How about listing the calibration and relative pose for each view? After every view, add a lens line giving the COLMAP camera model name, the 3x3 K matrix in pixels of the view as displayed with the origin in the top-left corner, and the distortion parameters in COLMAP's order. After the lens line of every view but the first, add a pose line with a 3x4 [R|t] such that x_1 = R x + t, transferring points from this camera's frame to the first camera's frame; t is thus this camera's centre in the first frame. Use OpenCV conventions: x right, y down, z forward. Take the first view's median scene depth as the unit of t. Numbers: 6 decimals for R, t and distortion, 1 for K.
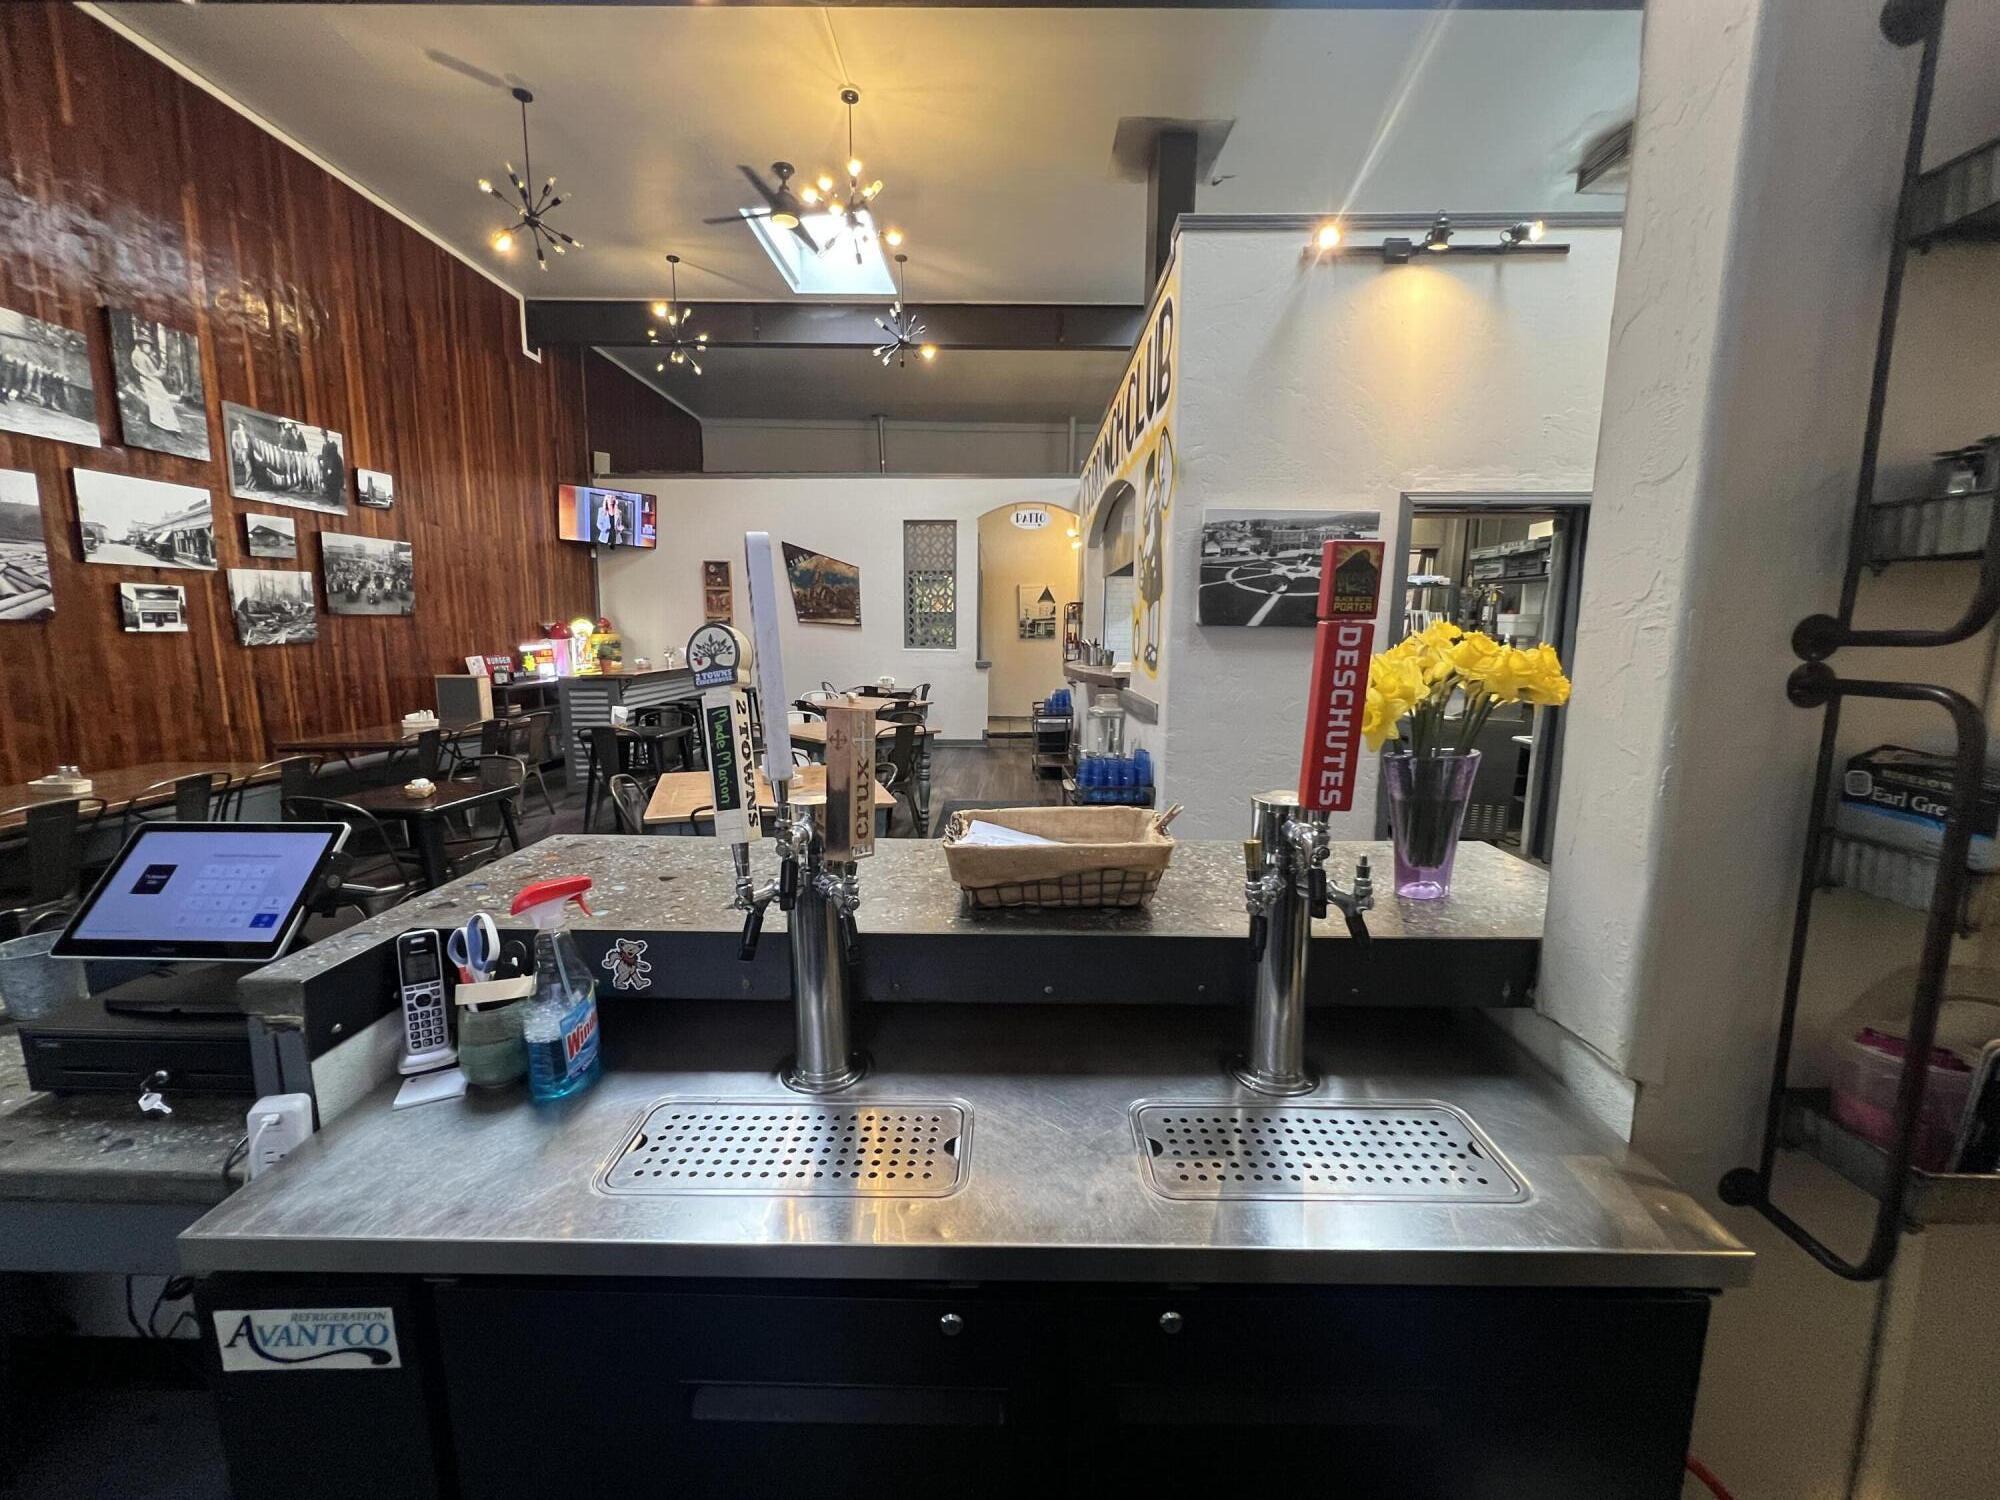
lens RADIAL K [[801.5, 0, 991.8], [0, 801.5, 745.3], [0, 0, 1]] dist [-0.002033, 0.000448]
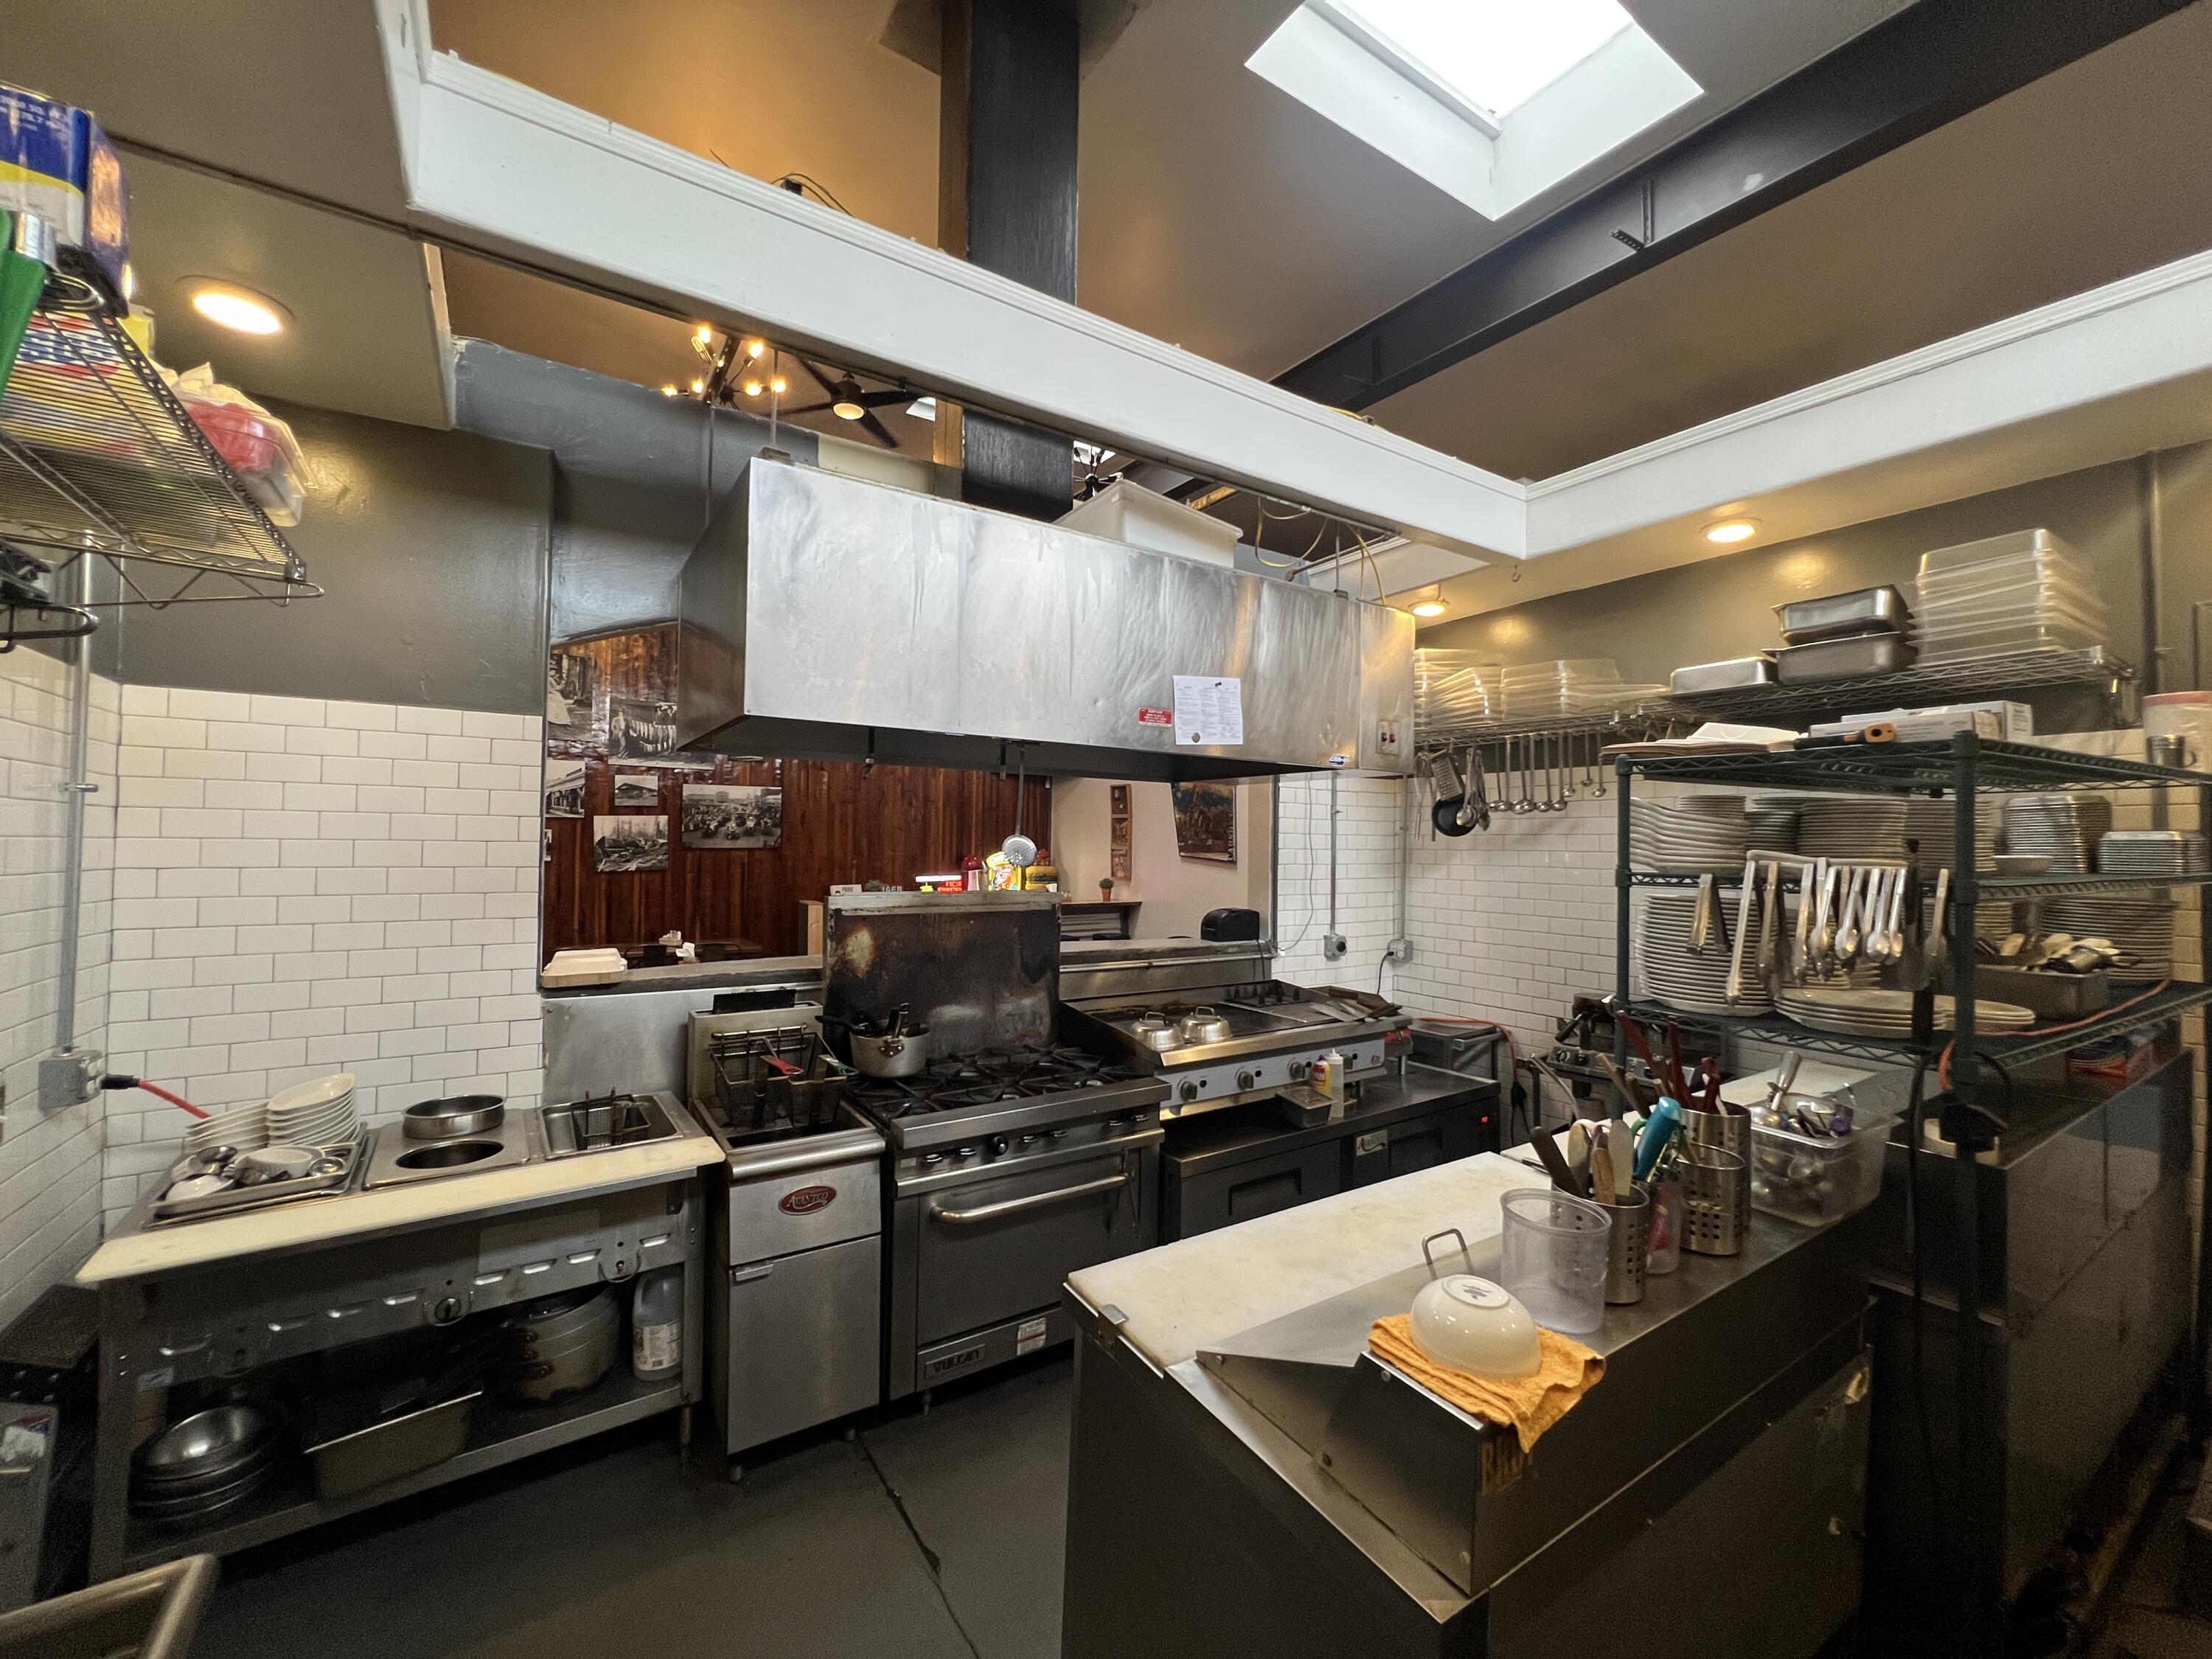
lens RADIAL K [[886.5, 0, 1097.1], [0, 886.5, 824.2], [0, 0, 1]] dist [-0.002033, 0.000448]
pose [[0.568705, -0.015858, -0.822388, 0.698234], [-0.129765, 0.985564, -0.108740, -0.136225], [0.812241, 0.168559, 0.558438, 0.759525]]
